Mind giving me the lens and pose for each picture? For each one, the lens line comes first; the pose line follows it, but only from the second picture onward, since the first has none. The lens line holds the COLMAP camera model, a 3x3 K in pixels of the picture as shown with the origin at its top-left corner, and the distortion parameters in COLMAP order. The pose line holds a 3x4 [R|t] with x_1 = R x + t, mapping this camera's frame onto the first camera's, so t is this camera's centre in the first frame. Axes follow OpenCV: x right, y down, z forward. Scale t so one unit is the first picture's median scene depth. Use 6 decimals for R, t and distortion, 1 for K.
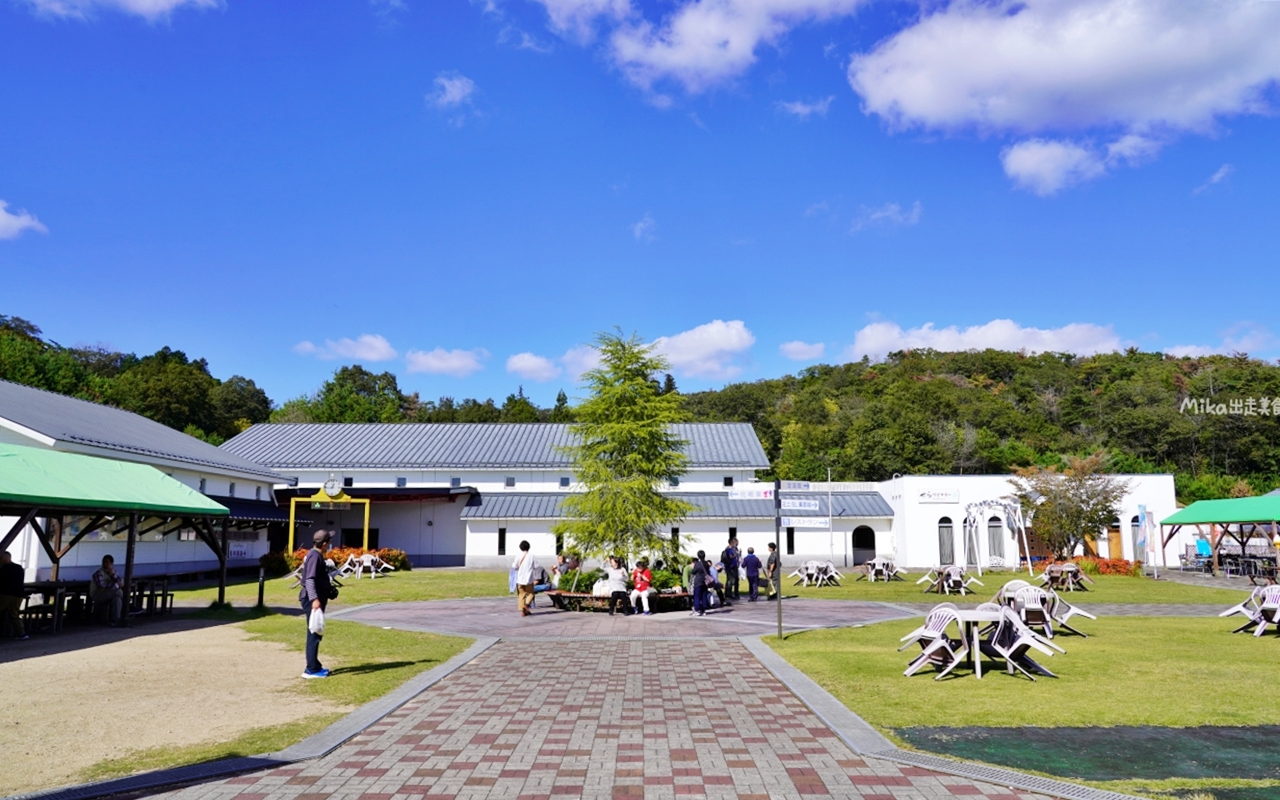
lens RADIAL K [[900.5, 0, 636.6], [0, 900.5, 402.3], [0, 0, 1]] dist [-0.000121, 0.000077]
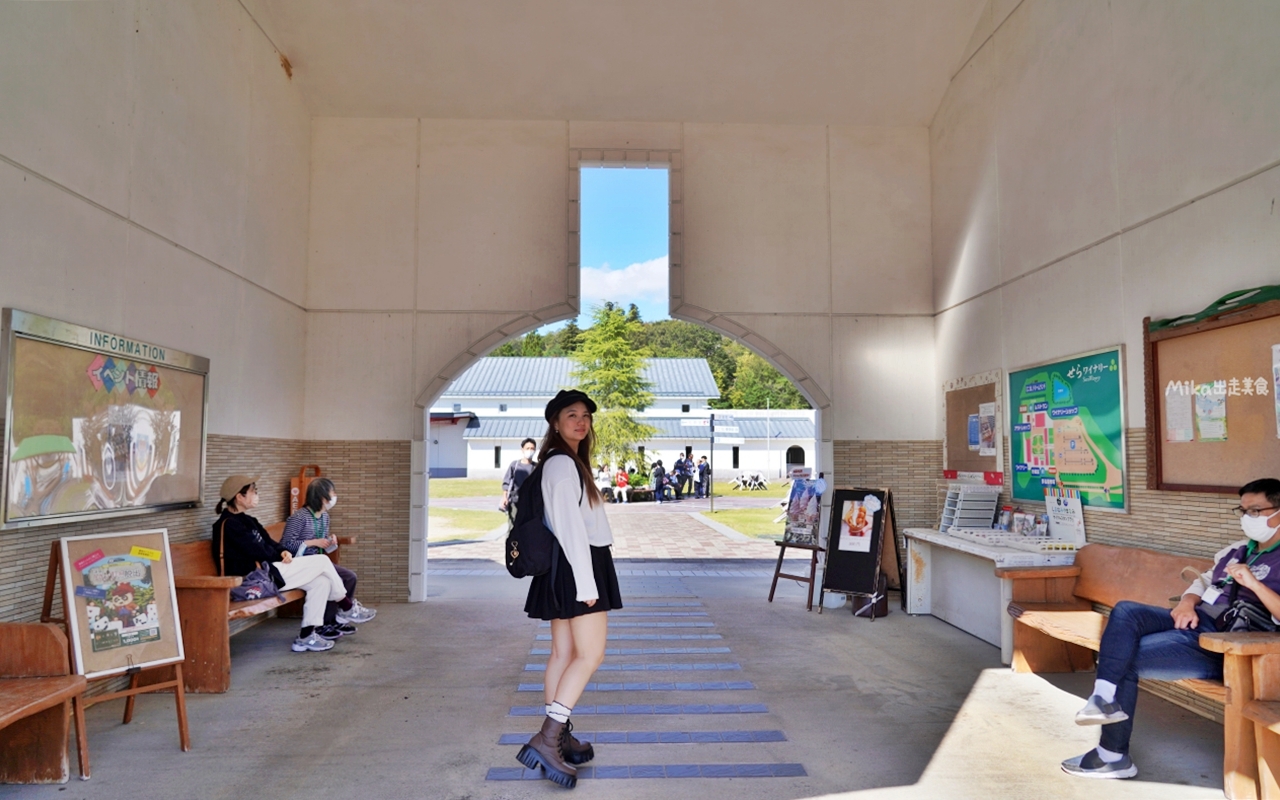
lens RADIAL K [[900.5, 0, 640.9], [0, 900.5, 399.5], [0, 0, 1]] dist [-0.000121, 0.000077]
pose [[0.998851, 0.007065, 0.047405, -0.014975], [-0.010987, 0.996490, 0.082985, -0.023505], [-0.046652, -0.083411, 0.995423, -0.194202]]
